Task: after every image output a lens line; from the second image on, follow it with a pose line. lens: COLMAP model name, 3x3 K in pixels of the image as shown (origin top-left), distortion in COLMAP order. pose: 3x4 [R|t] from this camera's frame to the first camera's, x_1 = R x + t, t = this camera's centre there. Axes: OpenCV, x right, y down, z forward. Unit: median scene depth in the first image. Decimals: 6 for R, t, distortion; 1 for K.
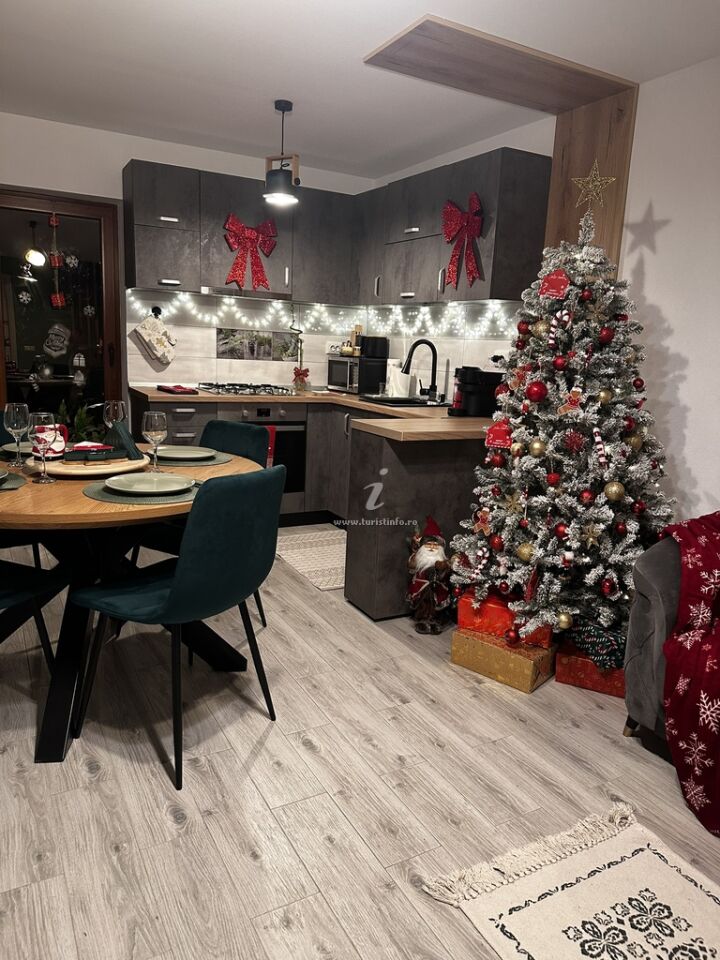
lens RADIAL K [[673.7, 0, 360.0], [0, 673.7, 480.0], [0, 0, 1]] dist [0.072499, -0.074832]
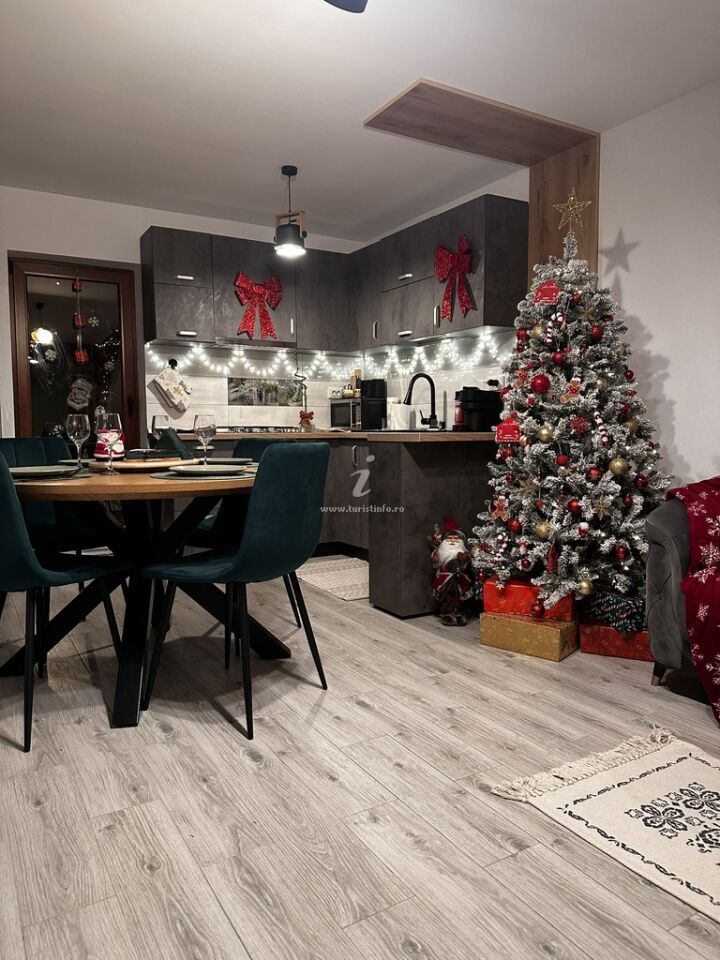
lens RADIAL K [[671.4, 0, 354.5], [0, 671.4, 480.2], [0, 0, 1]] dist [0.087984, -0.112443]
pose [[0.998238, -0.054862, 0.022594, -0.075485], [0.057198, 0.991038, -0.120712, 0.136349], [-0.015769, 0.121792, 0.992430, -0.081309]]
